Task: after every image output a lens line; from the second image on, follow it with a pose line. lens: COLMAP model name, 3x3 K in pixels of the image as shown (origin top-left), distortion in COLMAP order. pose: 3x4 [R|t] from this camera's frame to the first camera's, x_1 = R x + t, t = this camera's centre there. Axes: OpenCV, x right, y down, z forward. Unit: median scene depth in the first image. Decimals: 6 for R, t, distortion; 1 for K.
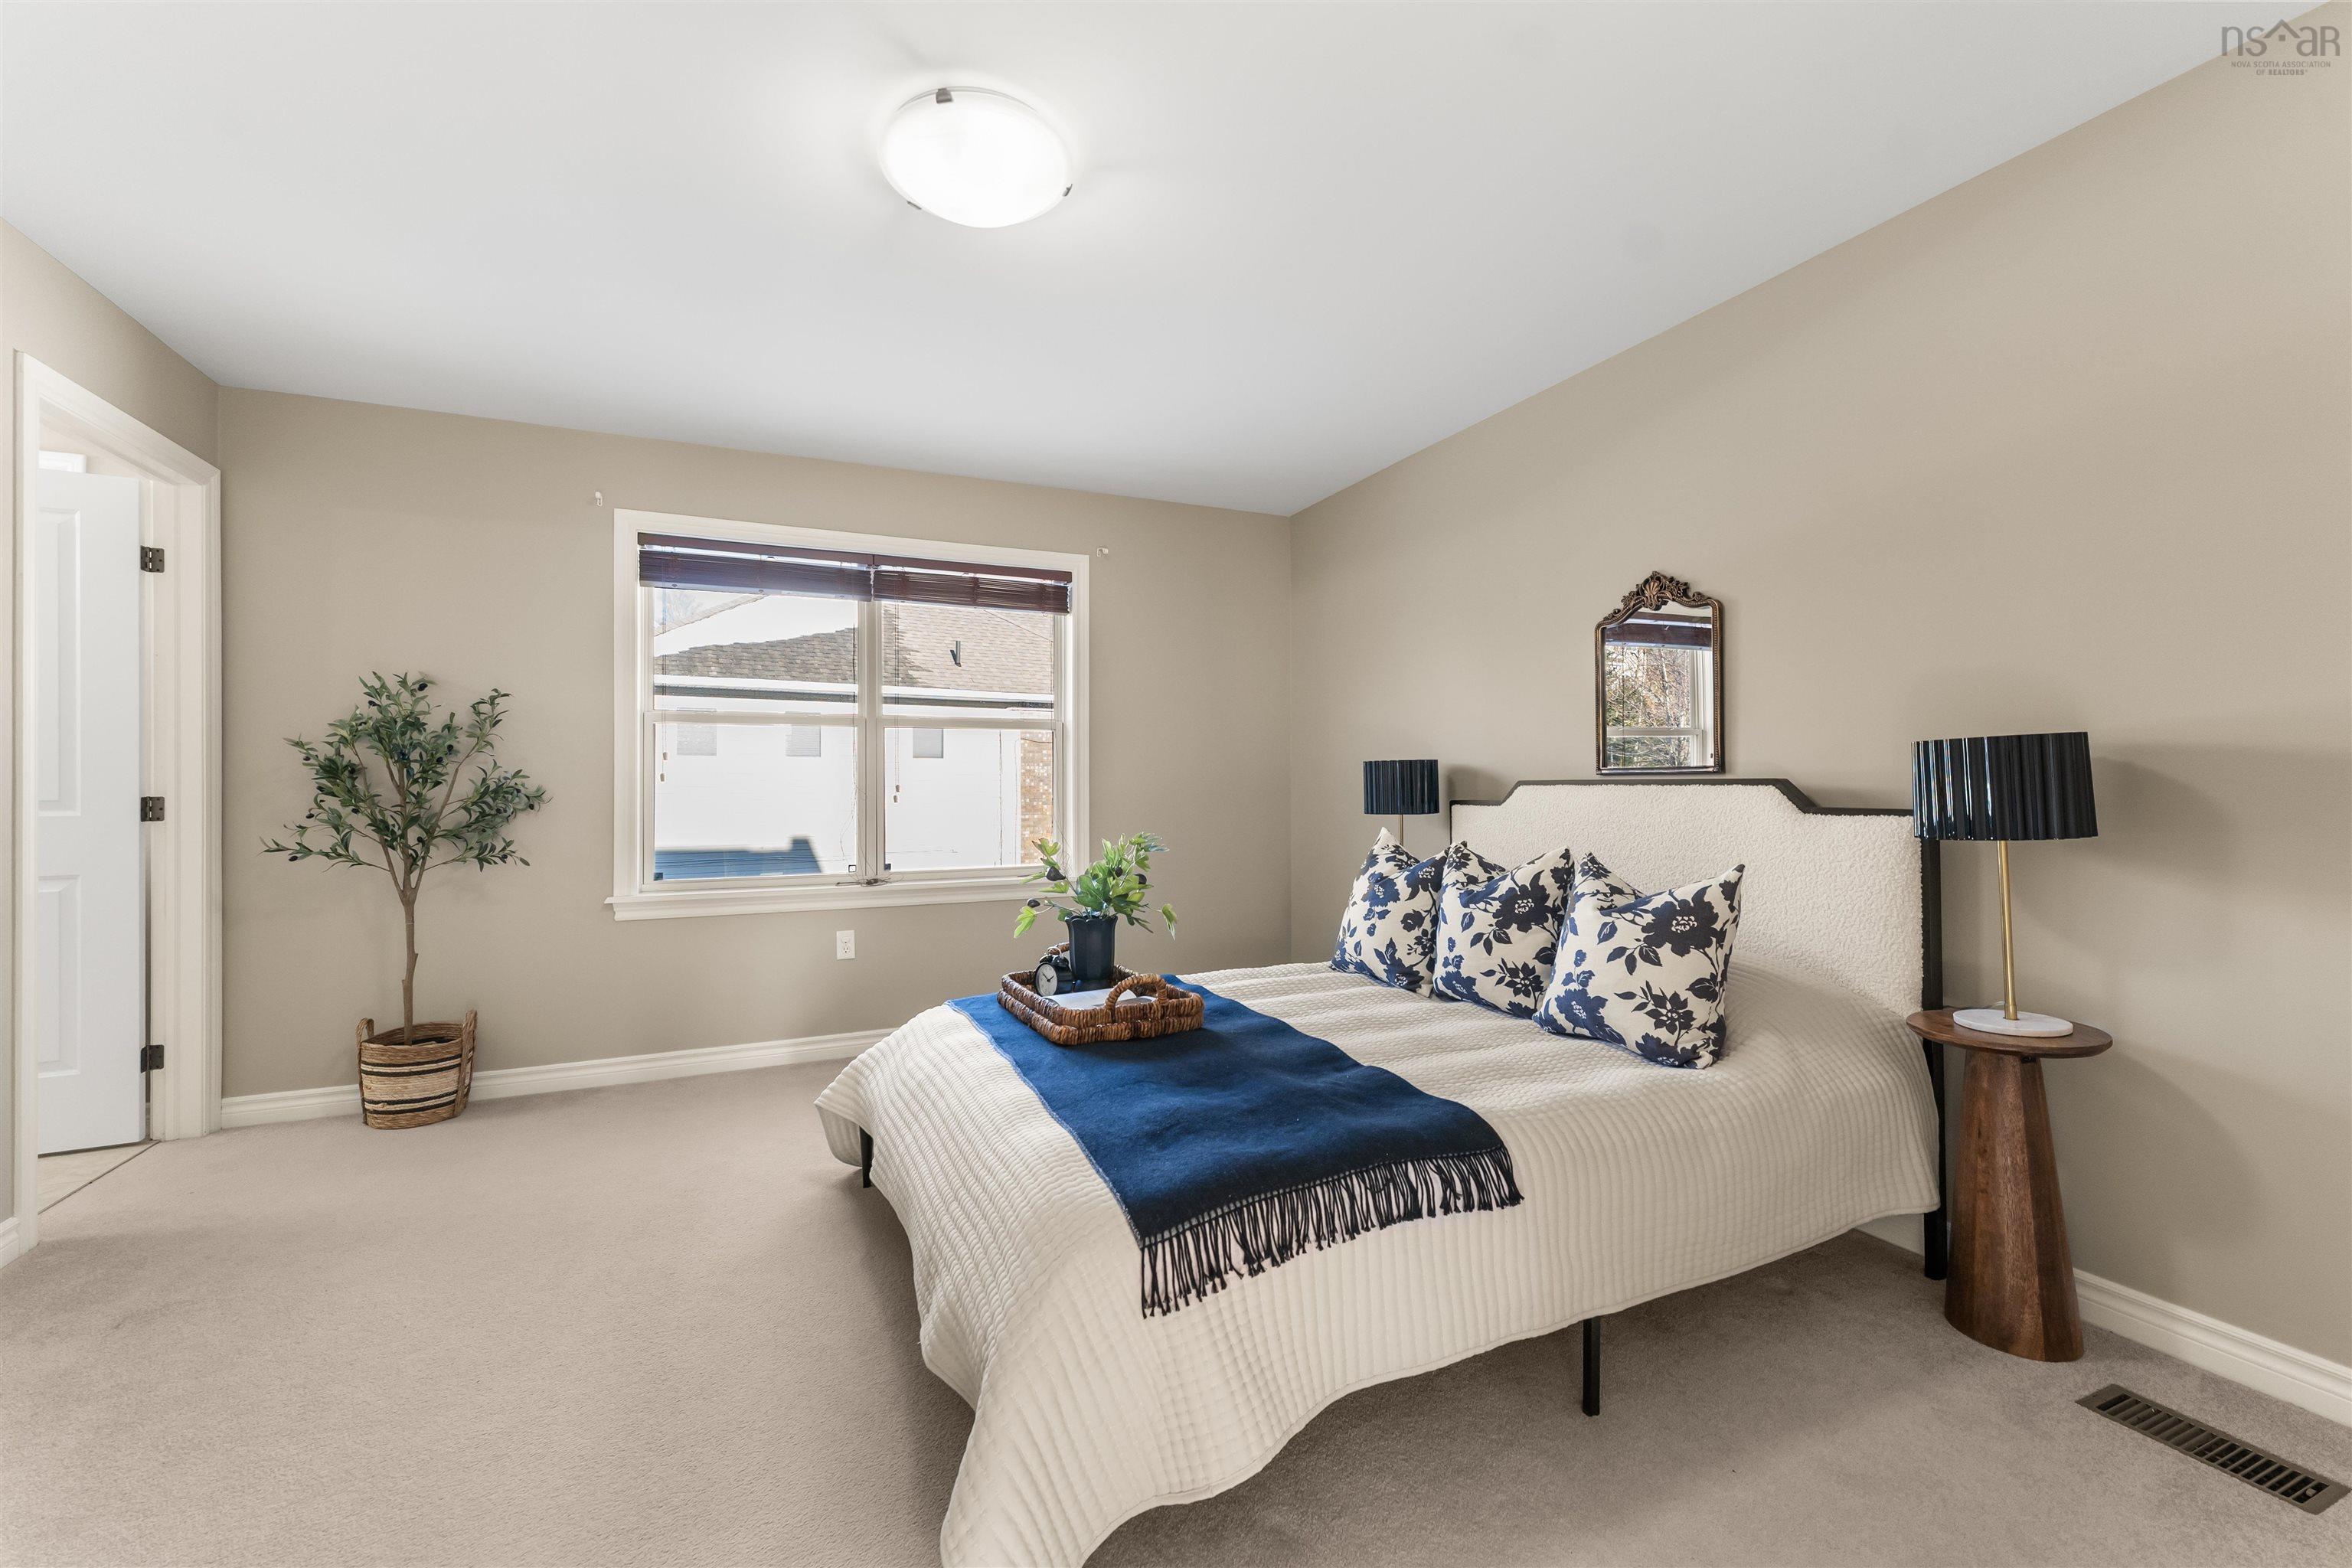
lens RADIAL K [[954.9, 0, 1158.5], [0, 954.9, 771.2], [0, 0, 1]] dist [-0.002099, 0.000289]
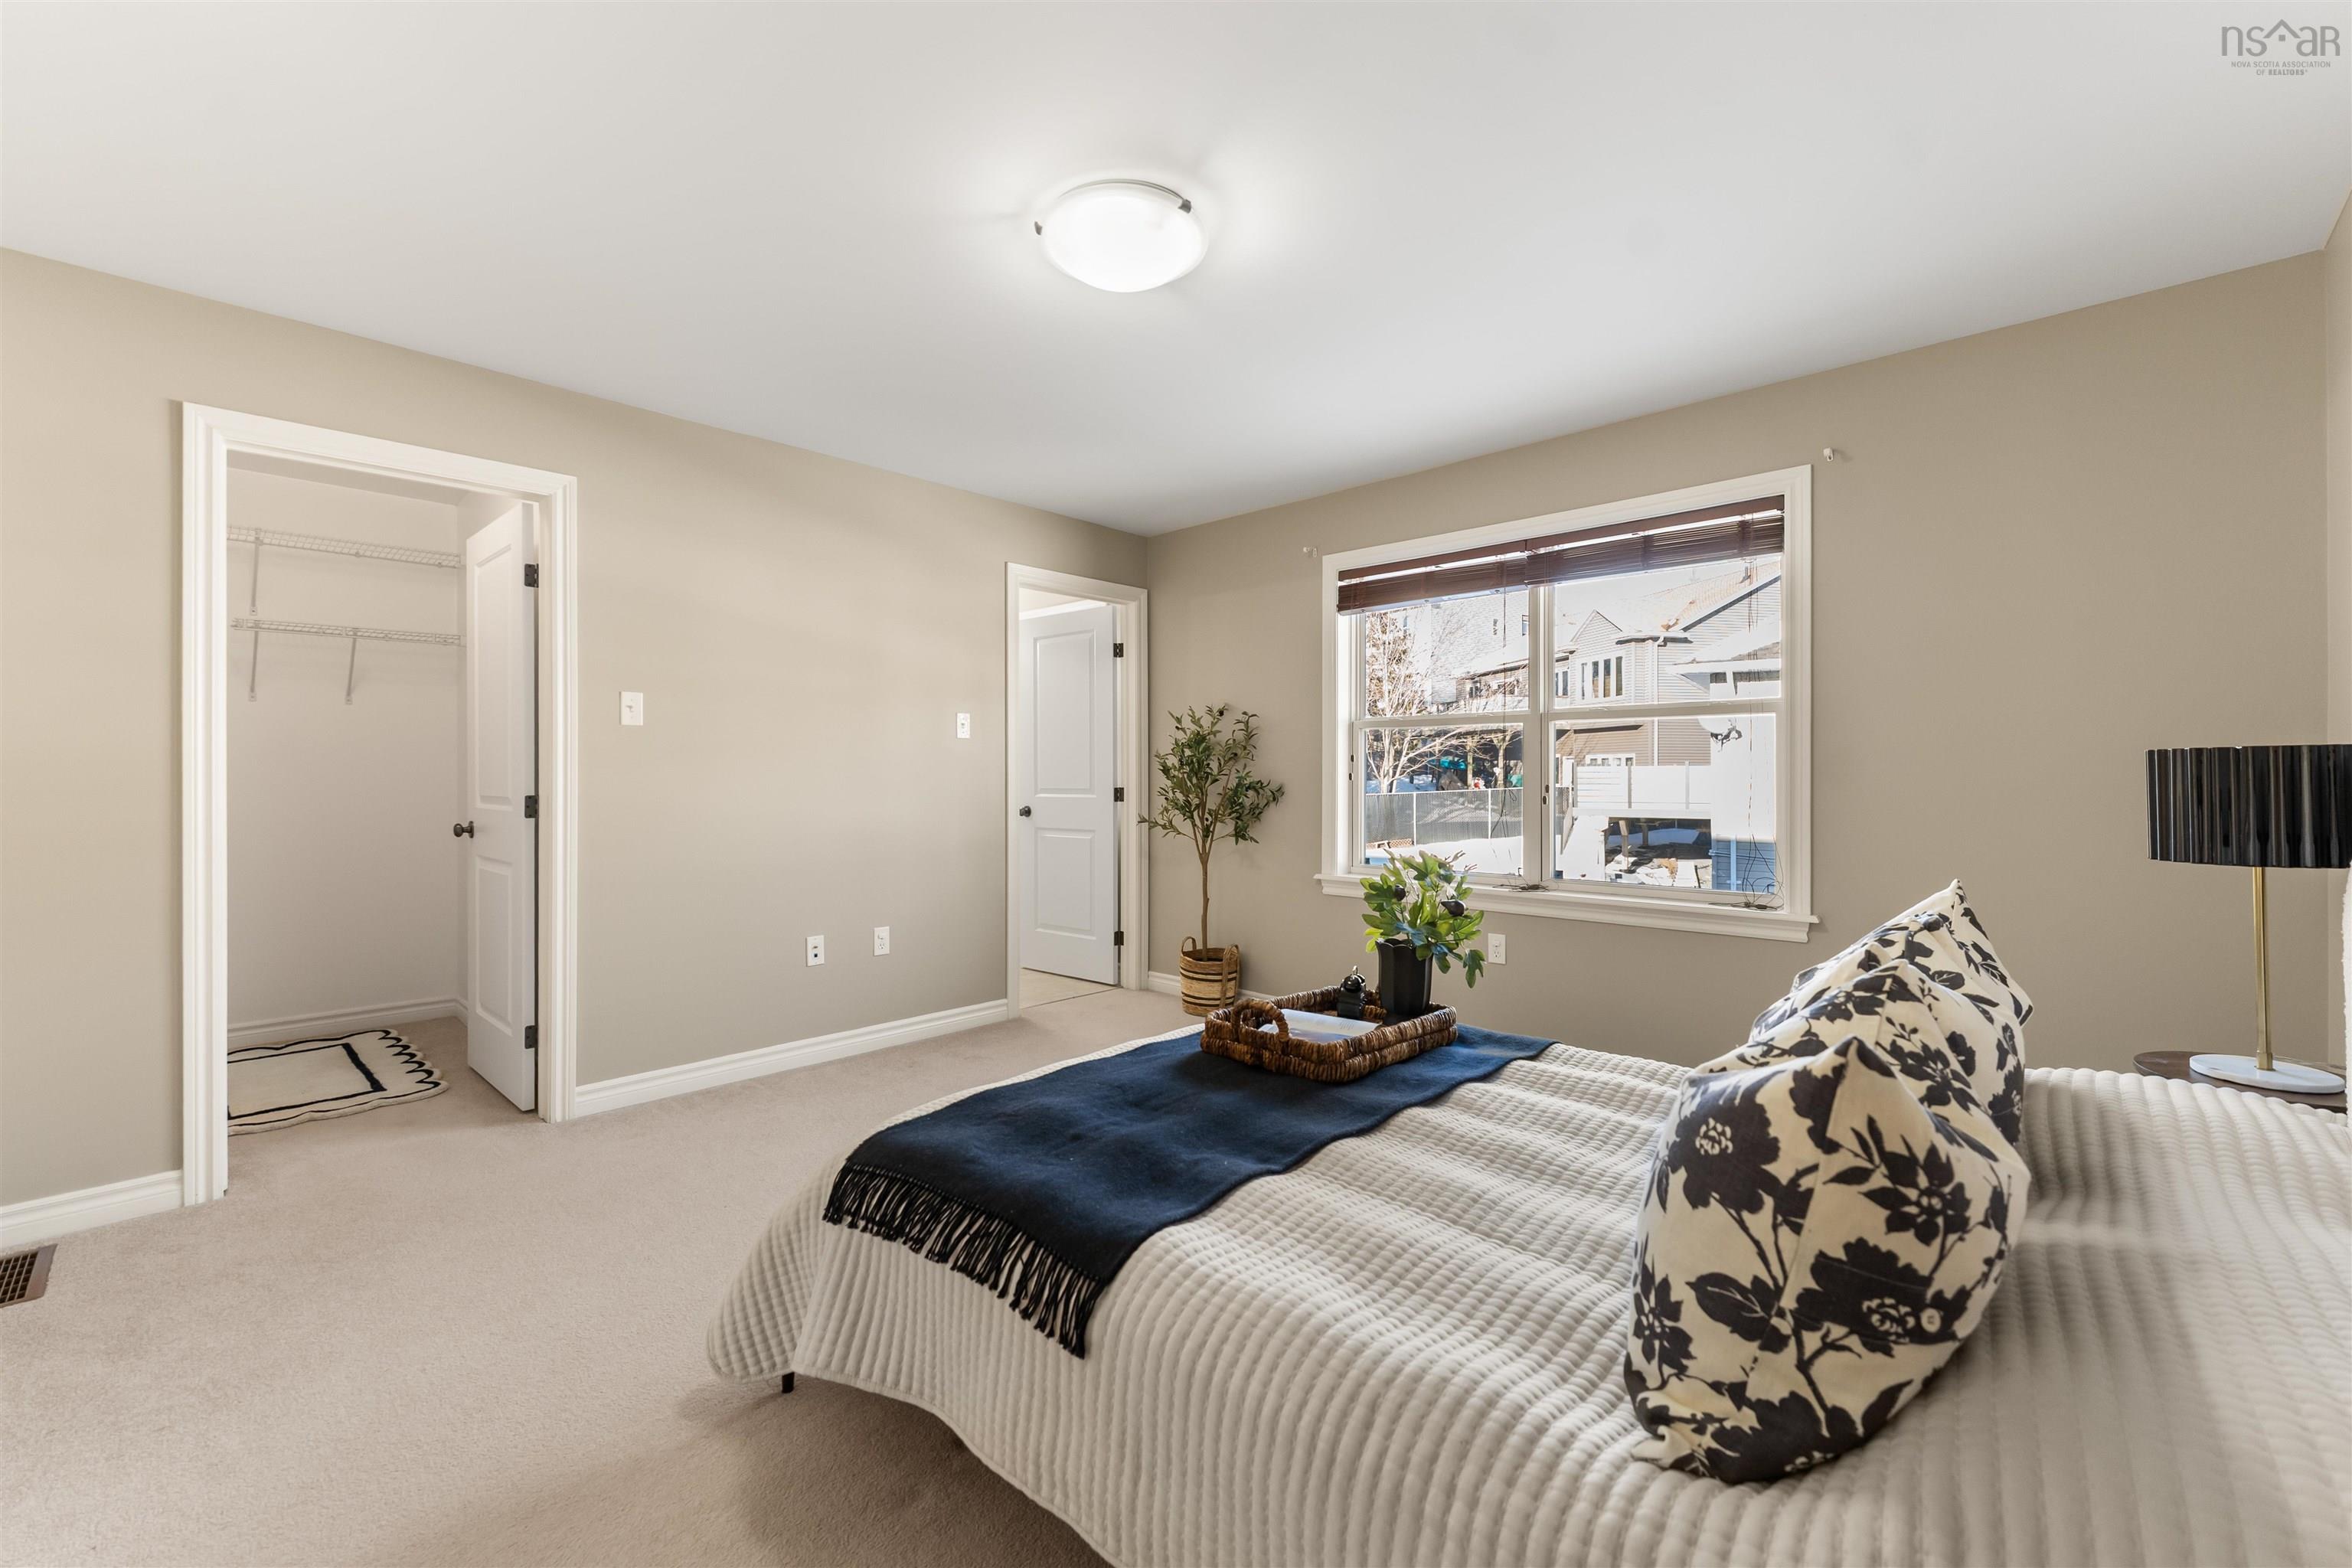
lens RADIAL K [[954.9, 0, 1151.1], [0, 954.9, 778.6], [0, 0, 1]] dist [-0.002099, 0.000289]
pose [[0.380503, 0.006343, -0.924758, 0.566788], [0.010742, 0.999879, 0.011278, -0.008642], [0.924717, -0.014225, 0.380389, 0.395330]]
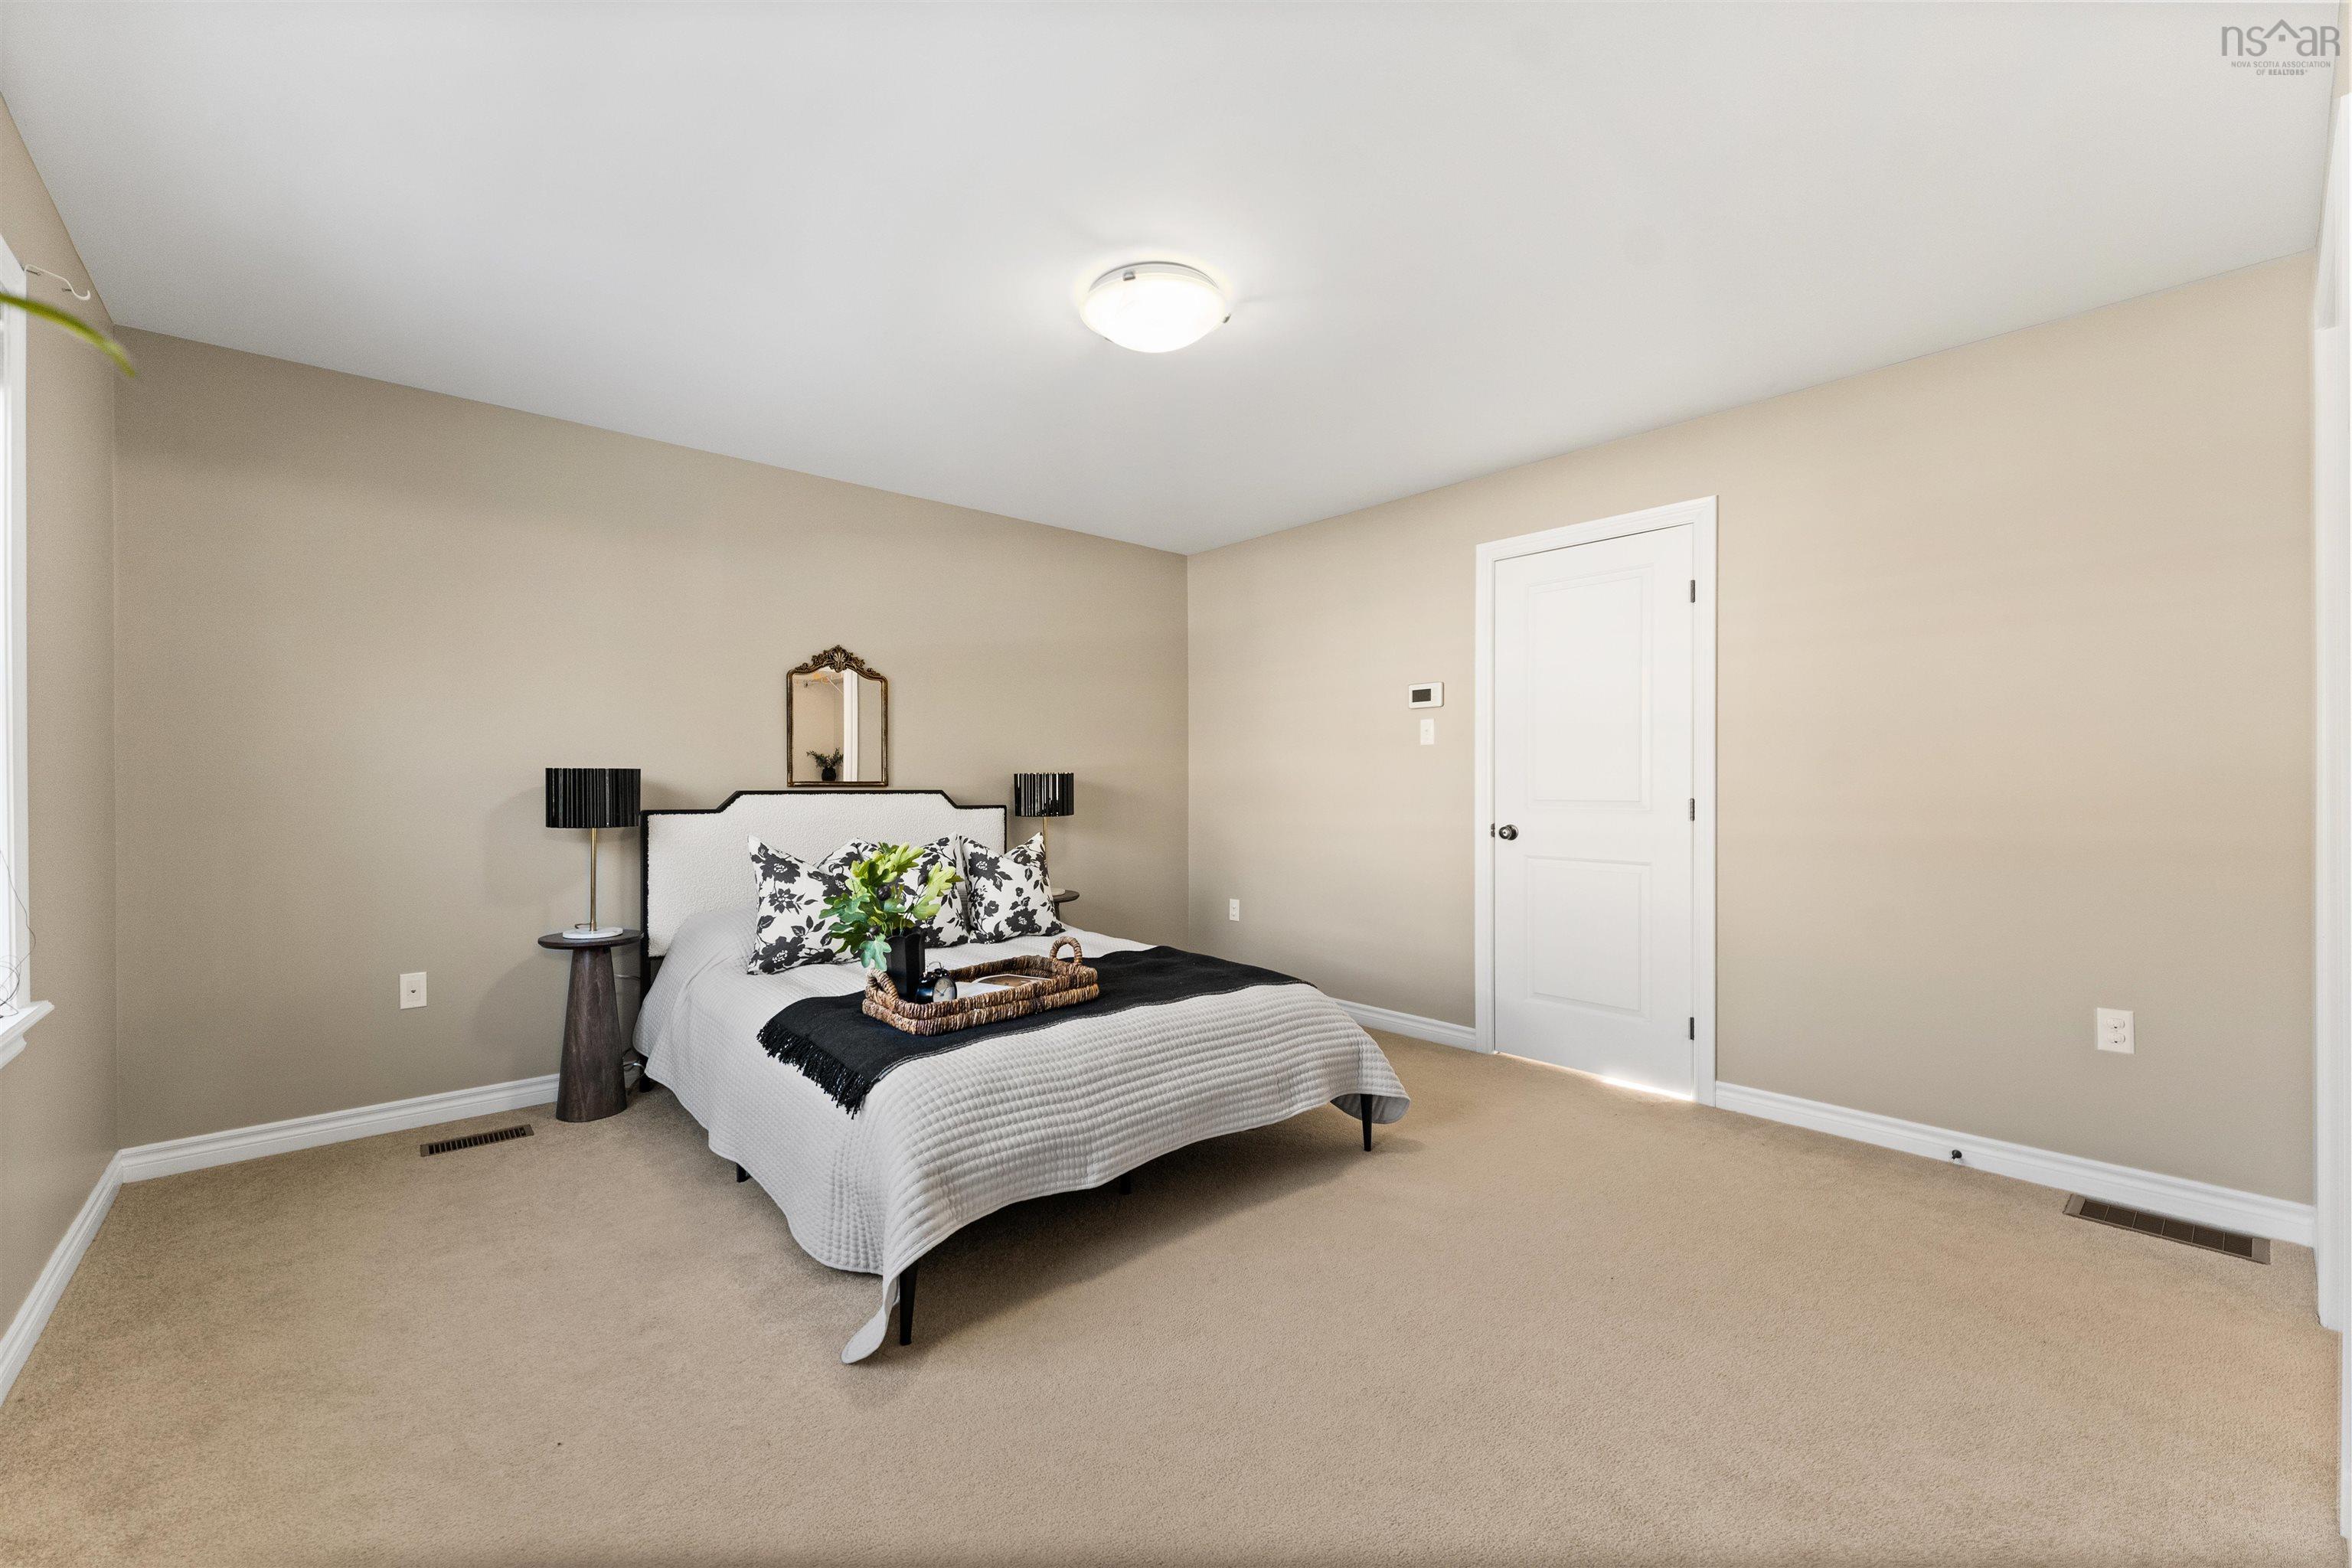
lens RADIAL K [[954.9, 0, 1179.5], [0, 954.9, 784.8], [0, 0, 1]] dist [-0.002099, 0.000289]
pose [[-0.308105, 0.012026, 0.951276, -0.905285], [-0.006250, 0.999873, -0.014665, 0.016205], [-0.951332, -0.010464, -0.307990, 0.866827]]
